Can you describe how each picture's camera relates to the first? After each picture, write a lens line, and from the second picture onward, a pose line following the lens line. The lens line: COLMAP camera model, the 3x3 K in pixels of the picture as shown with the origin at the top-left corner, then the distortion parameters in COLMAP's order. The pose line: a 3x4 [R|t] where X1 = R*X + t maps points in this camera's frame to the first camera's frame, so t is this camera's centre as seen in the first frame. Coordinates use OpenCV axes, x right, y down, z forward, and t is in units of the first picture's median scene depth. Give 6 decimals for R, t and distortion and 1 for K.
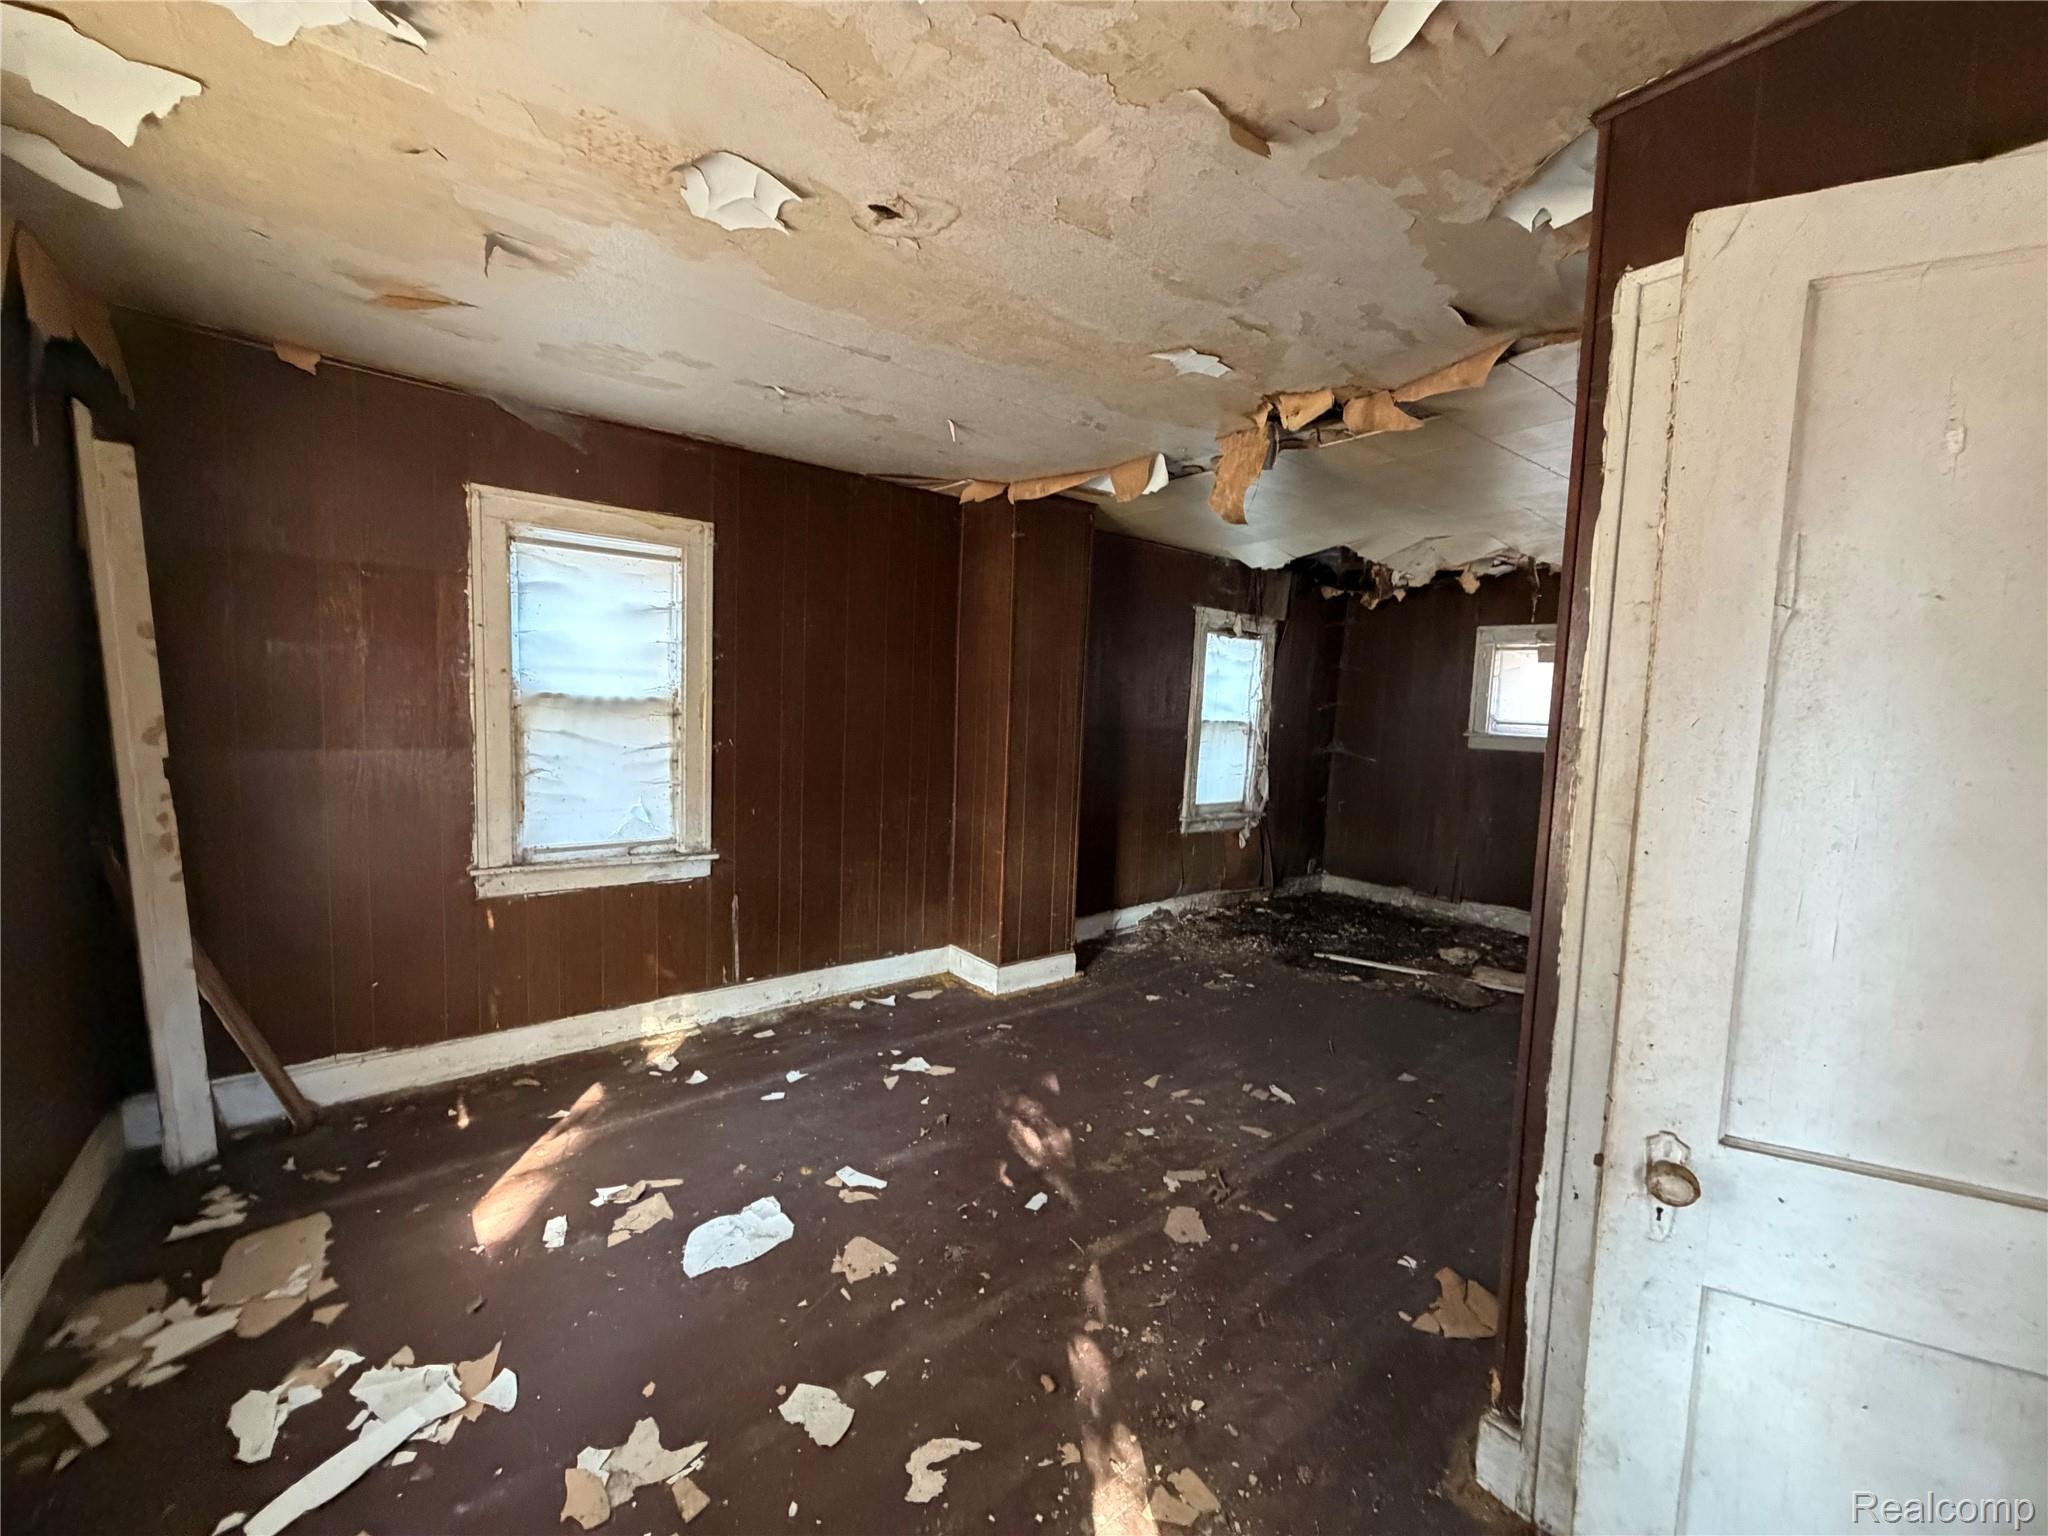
lens RADIAL K [[820.9, 0, 1019.1], [0, 820.9, 766.1], [0, 0, 1]] dist [-0.002858, -0.000318]
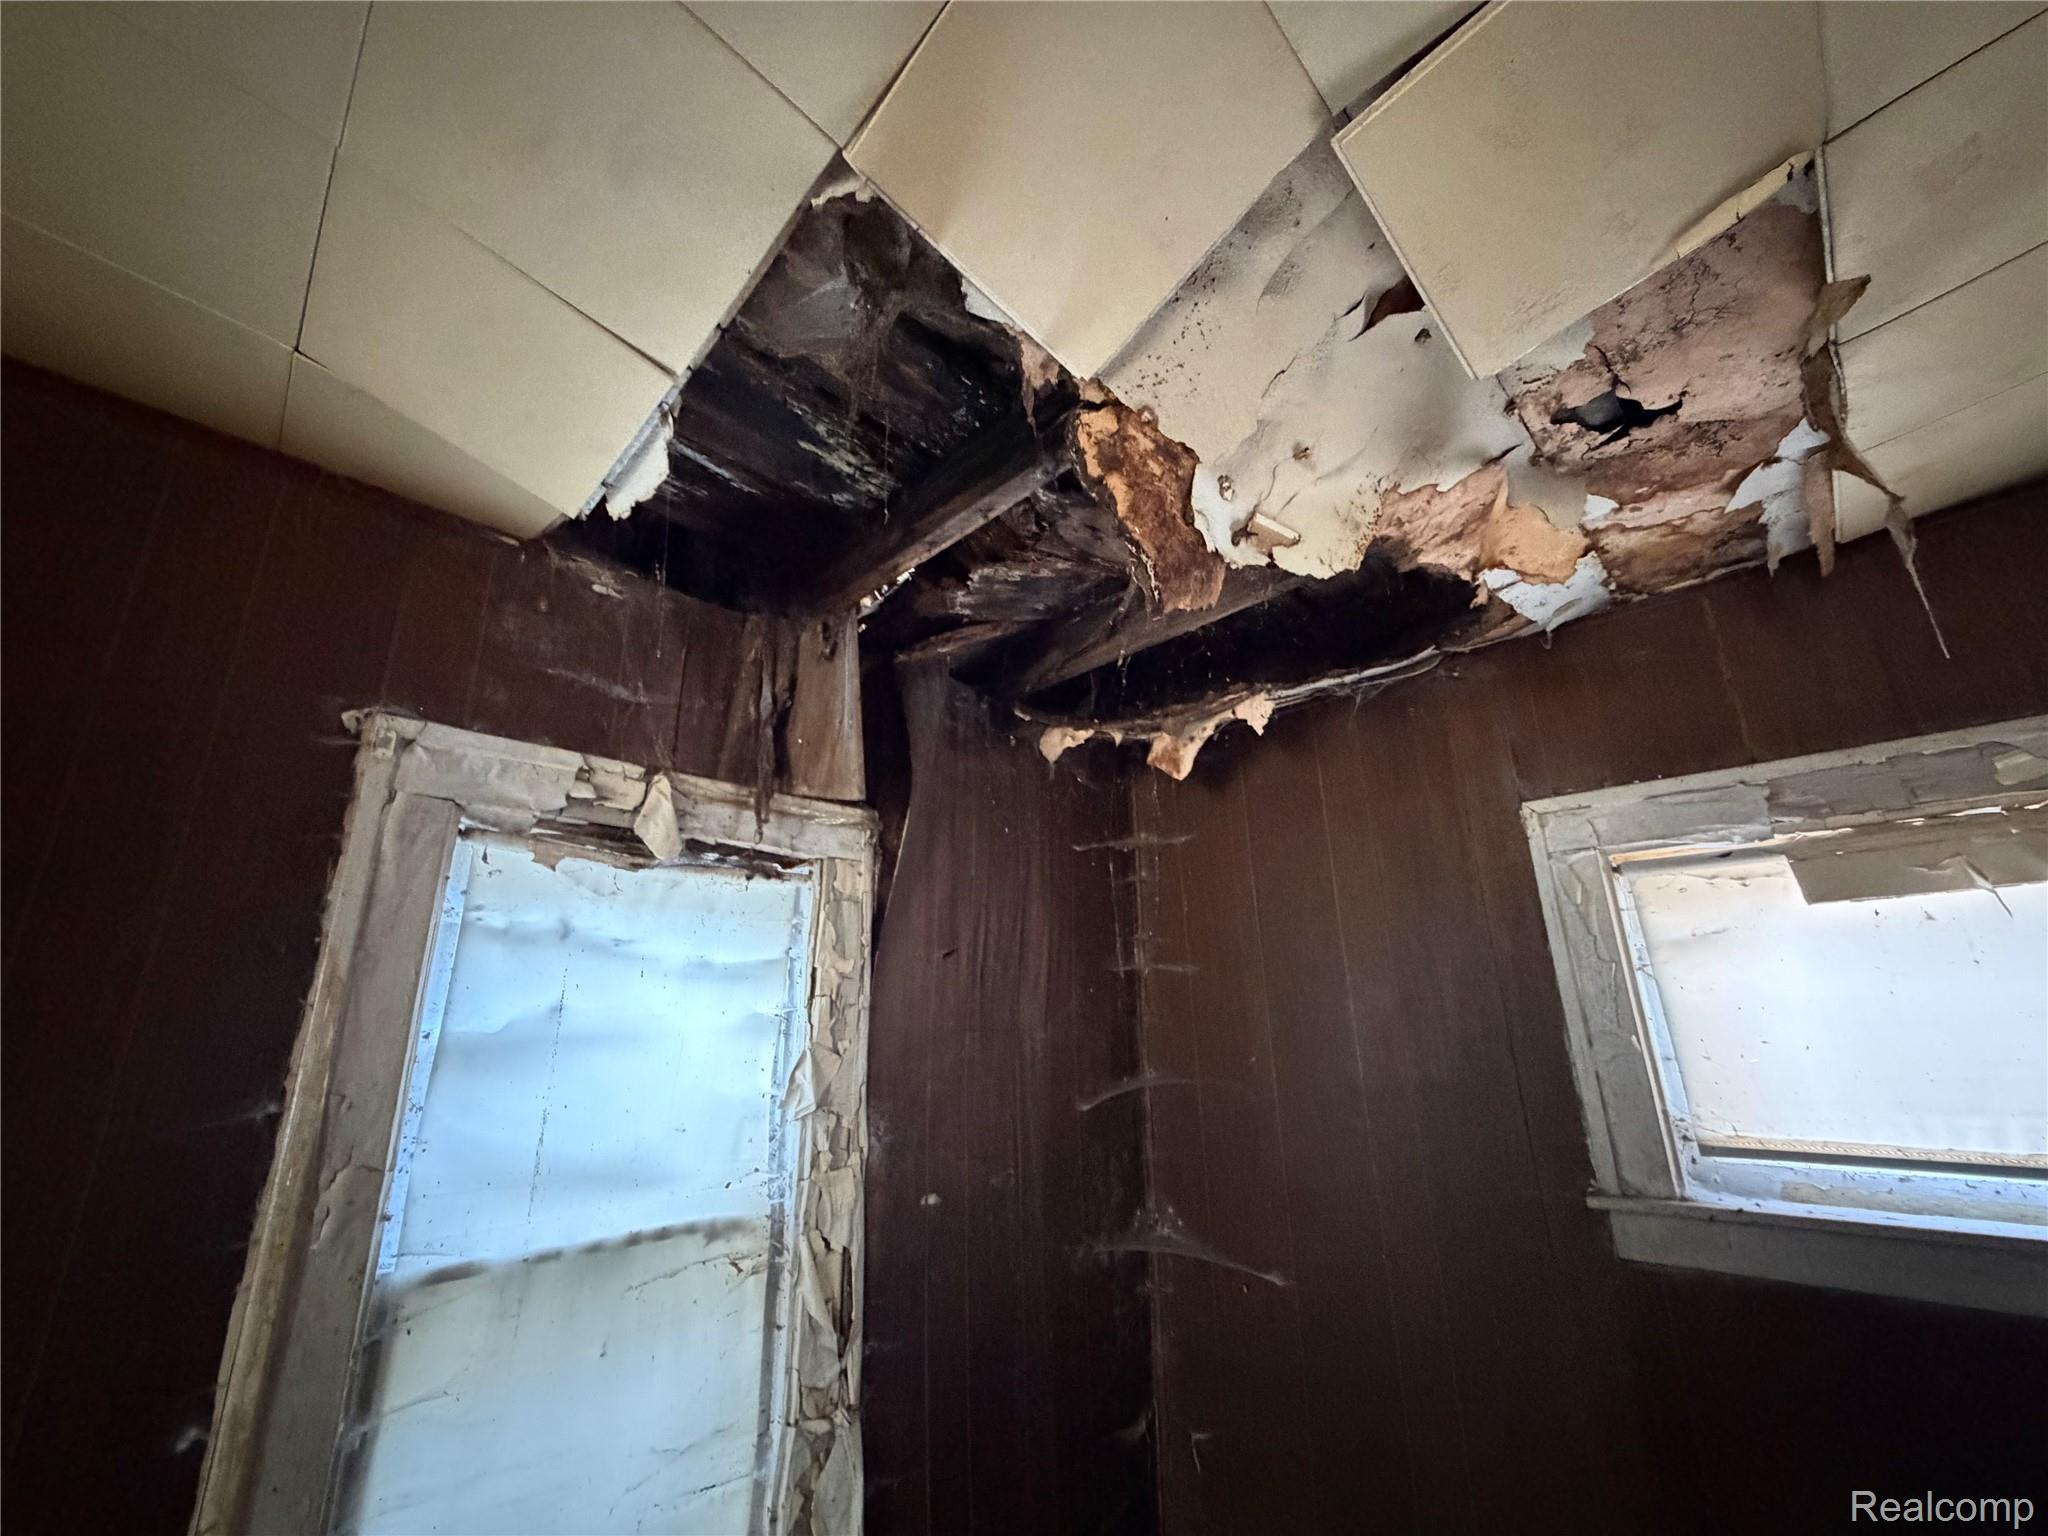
lens RADIAL K [[820.9, 0, 1019.1], [0, 820.9, 766.1], [0, 0, 1]] dist [-0.002858, -0.000318]
pose [[0.990849, -0.022874, 0.133022, 0.391105], [0.070853, 0.926978, -0.368363, -0.098803], [-0.114883, 0.374417, 0.920116, 0.859874]]
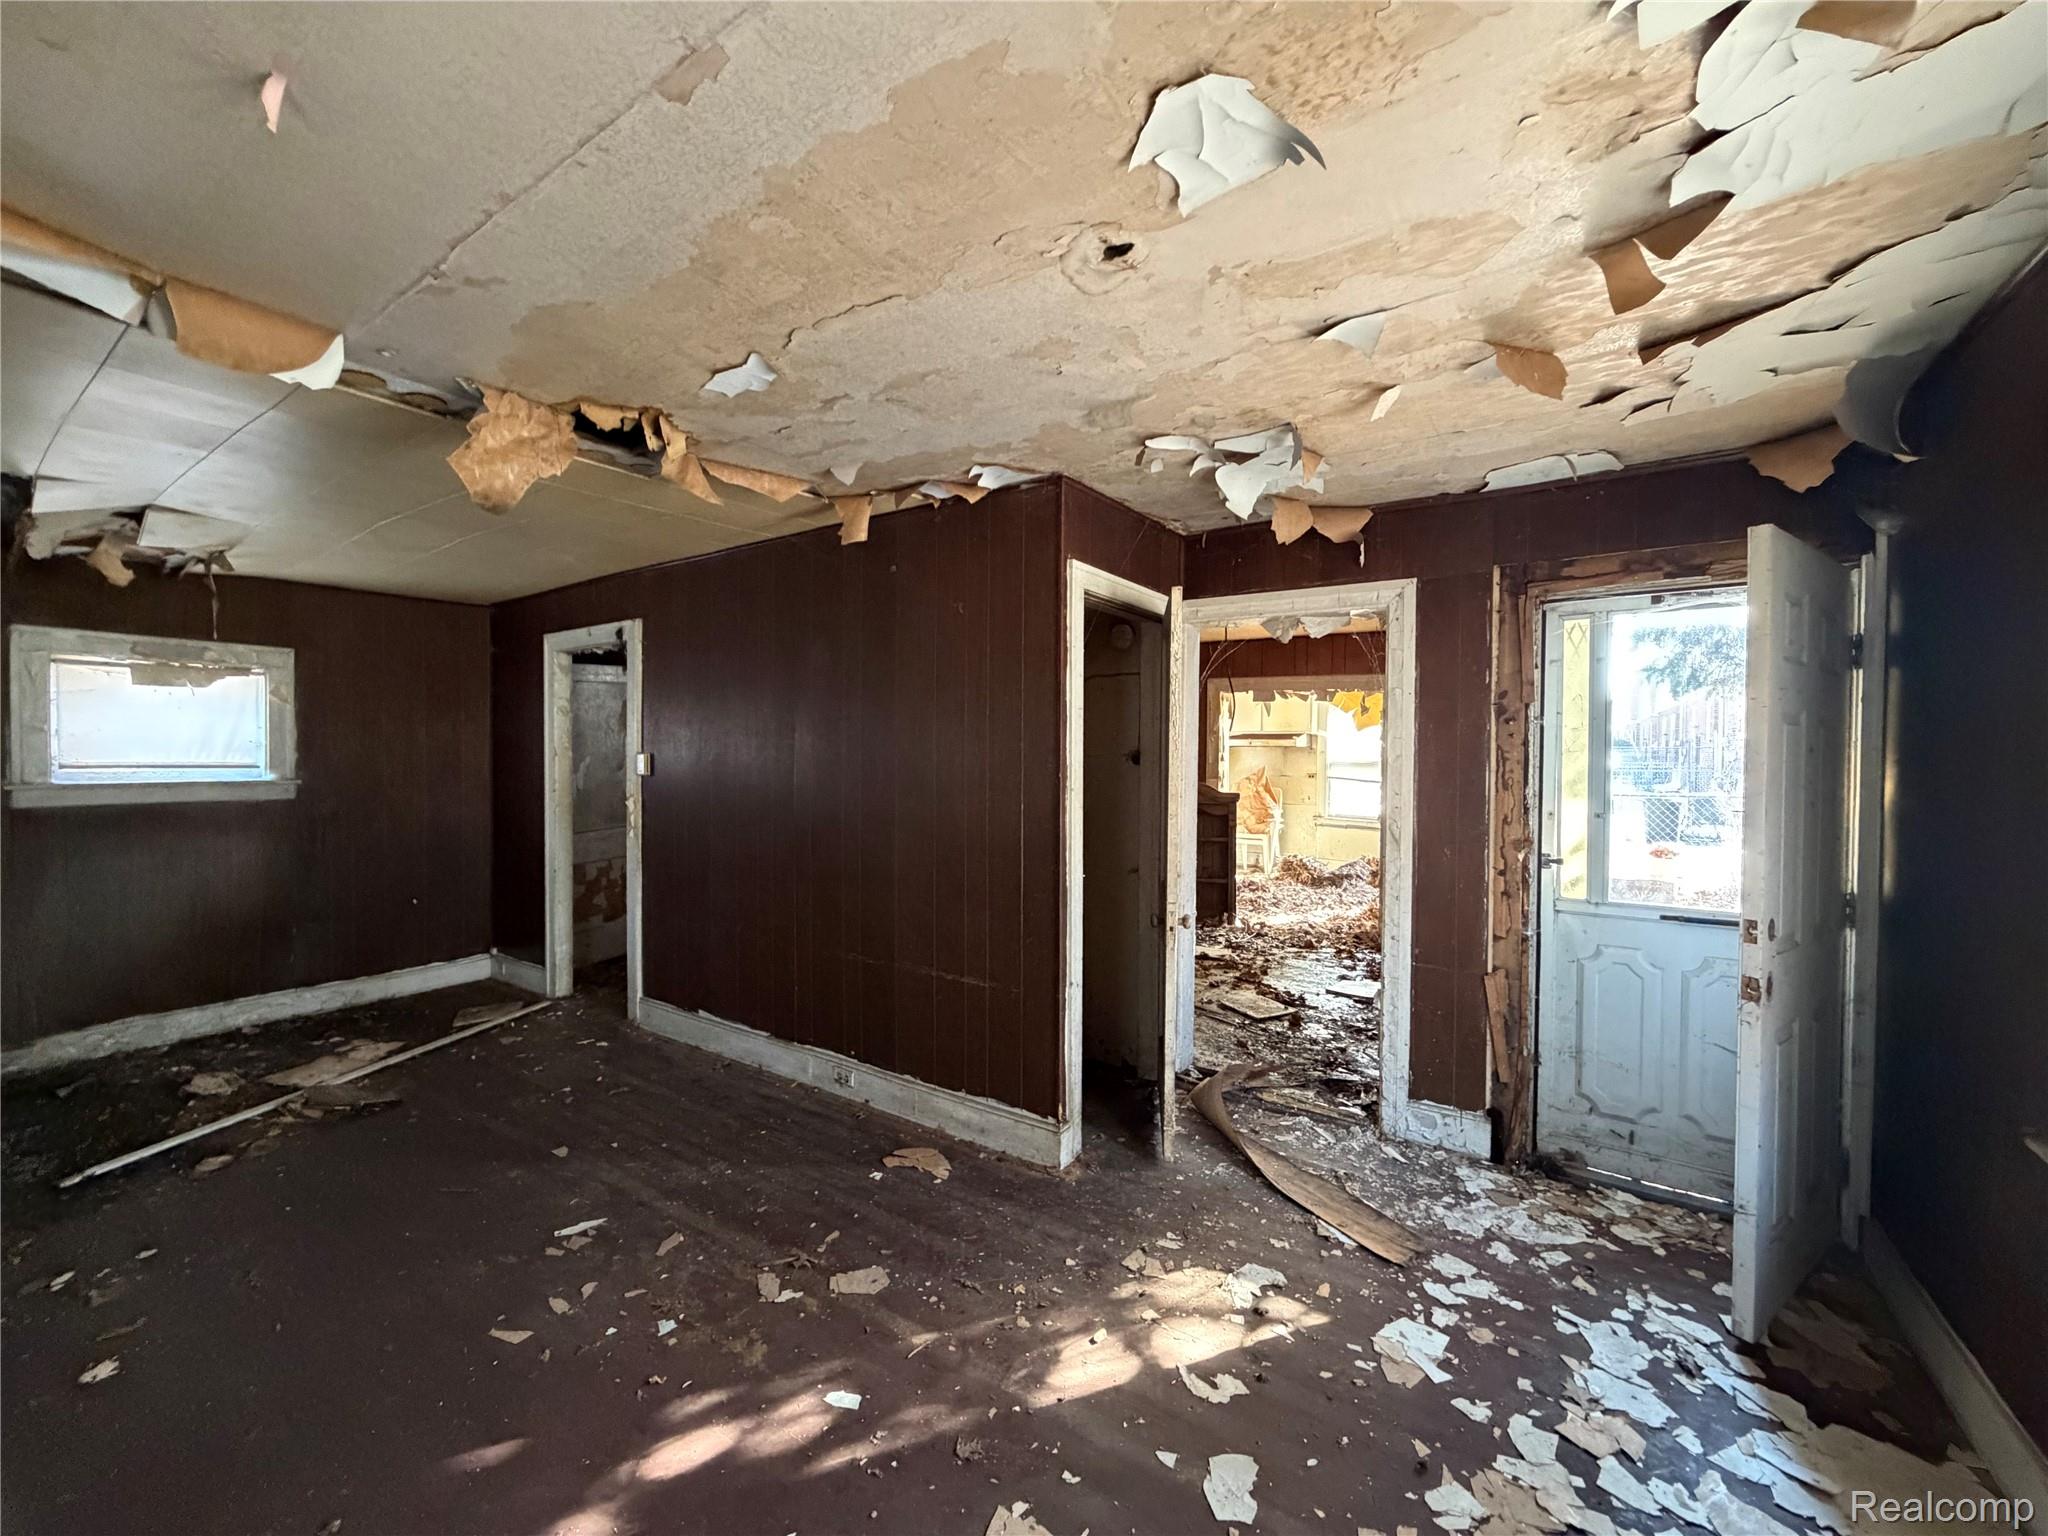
lens RADIAL K [[820.9, 0, 1019.1], [0, 820.9, 766.1], [0, 0, 1]] dist [-0.002858, -0.000318]
pose [[-0.302865, -0.050661, 0.951686, -0.369348], [0.064876, 0.995174, 0.073622, -0.060277], [-0.950823, 0.084039, -0.298116, 0.506233]]
